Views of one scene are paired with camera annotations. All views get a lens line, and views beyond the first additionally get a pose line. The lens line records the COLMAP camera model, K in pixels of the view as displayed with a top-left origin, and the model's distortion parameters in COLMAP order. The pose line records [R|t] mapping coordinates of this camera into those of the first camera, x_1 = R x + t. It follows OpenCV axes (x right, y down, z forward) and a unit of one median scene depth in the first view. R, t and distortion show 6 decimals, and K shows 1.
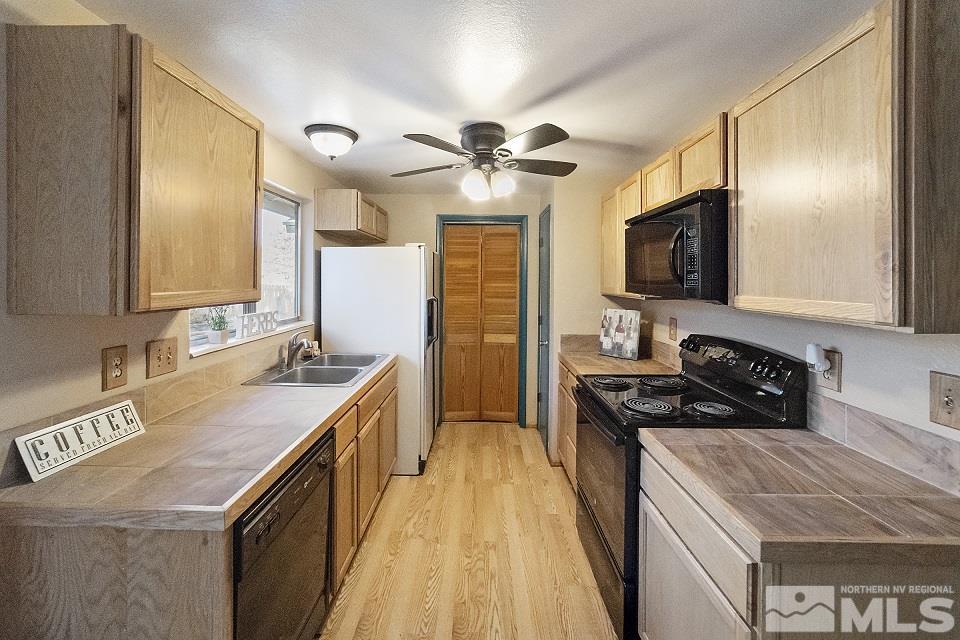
lens RADIAL K [[386.6, 0, 479.2], [0, 386.6, 283.6], [0, 0, 1]] dist [0.000008, 0.000140]
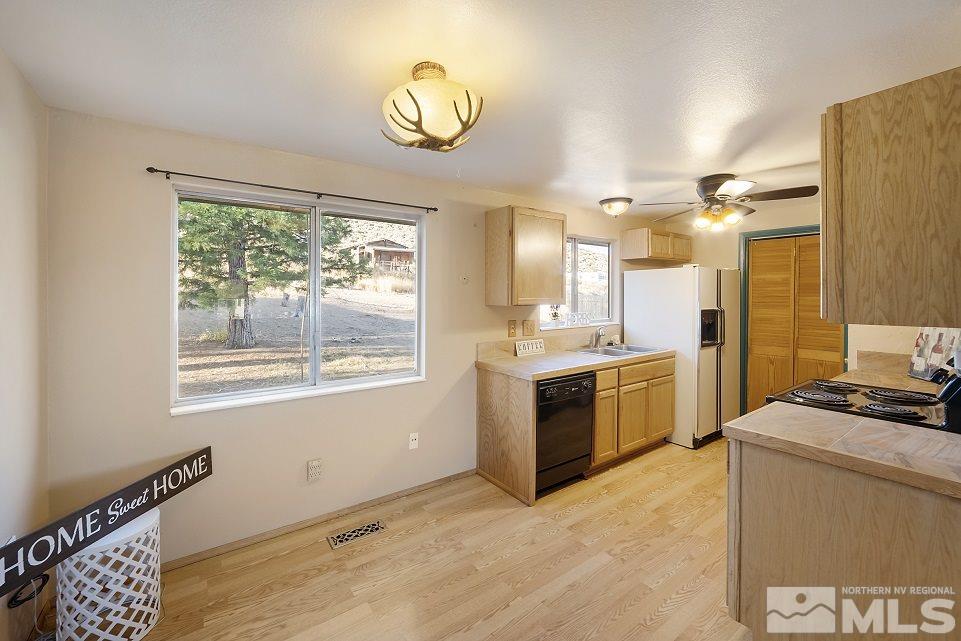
lens RADIAL K [[400.4, 0, 459.8], [0, 400.4, 281.0], [0, 0, 1]] dist [-0.000348, 0.000010]
pose [[0.573586, -0.032079, -0.818517, 0.564316], [-0.004782, 0.999085, -0.042506, 0.010908], [0.819132, 0.028295, 0.572907, -0.438724]]
